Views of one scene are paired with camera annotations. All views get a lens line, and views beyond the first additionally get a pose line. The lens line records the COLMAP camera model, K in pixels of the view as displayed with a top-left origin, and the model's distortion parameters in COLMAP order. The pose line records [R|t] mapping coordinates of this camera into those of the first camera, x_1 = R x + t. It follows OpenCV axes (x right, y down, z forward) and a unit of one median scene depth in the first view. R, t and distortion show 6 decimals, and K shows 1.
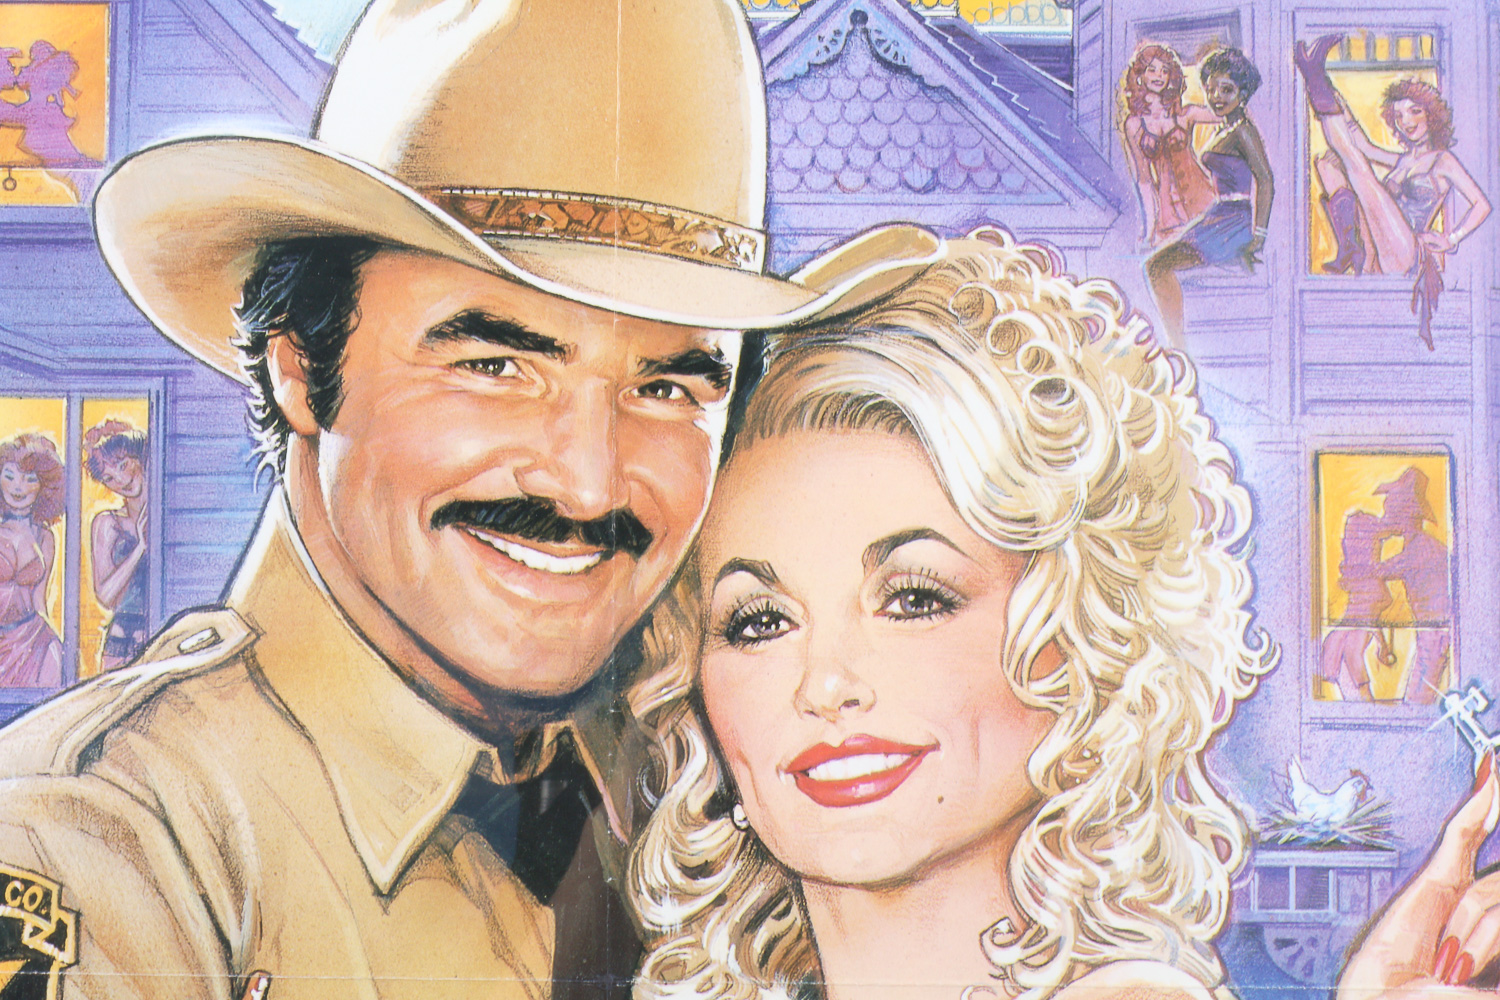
lens RADIAL K [[2706.1, 0, 751.7], [0, 2706.1, 501.3], [0, 0, 1]] dist [-0.113697, 0.000000]
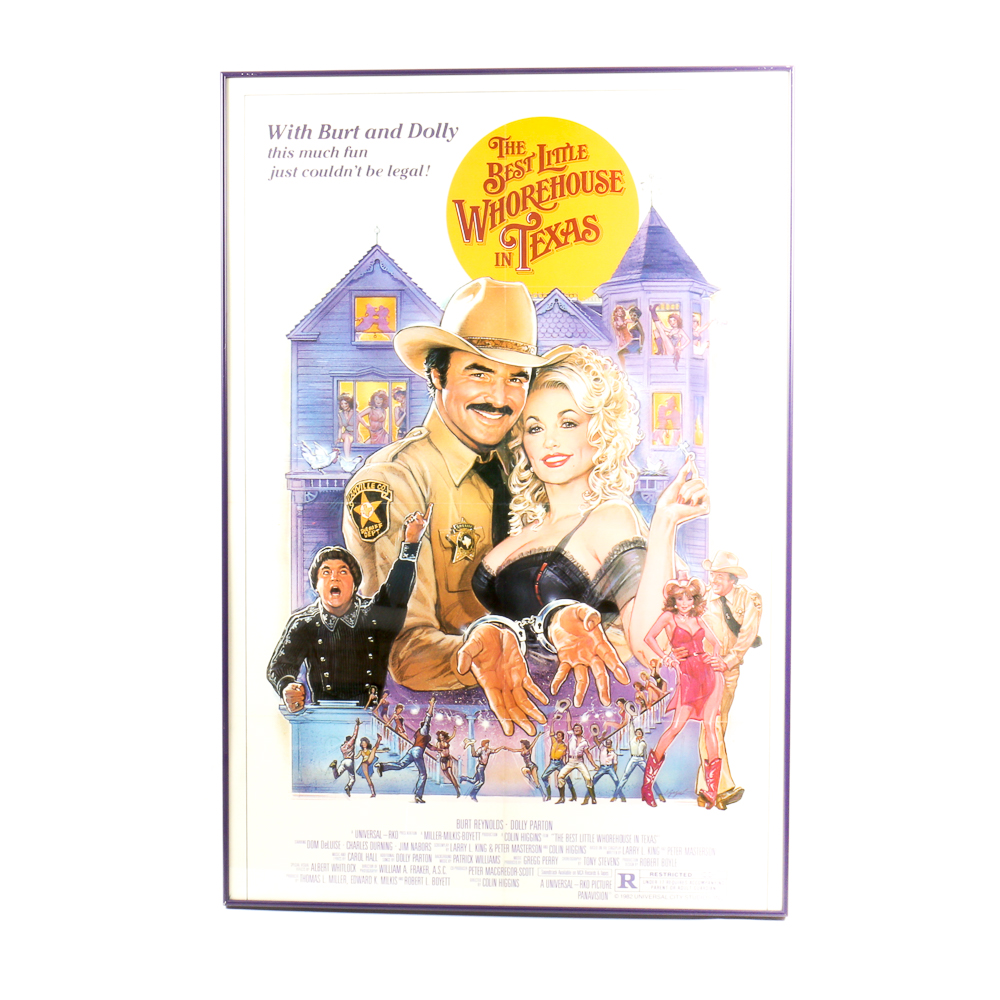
lens RADIAL K [[1806.1, 0, 500.3], [0, 1806.1, 499.7], [0, 0, 1]] dist [-0.163320, 0.000000]
pose [[0.999988, -0.004055, -0.002786, -0.050969], [0.004242, 0.997496, 0.070590, -0.055721], [0.002492, -0.070601, 0.997502, -2.174722]]
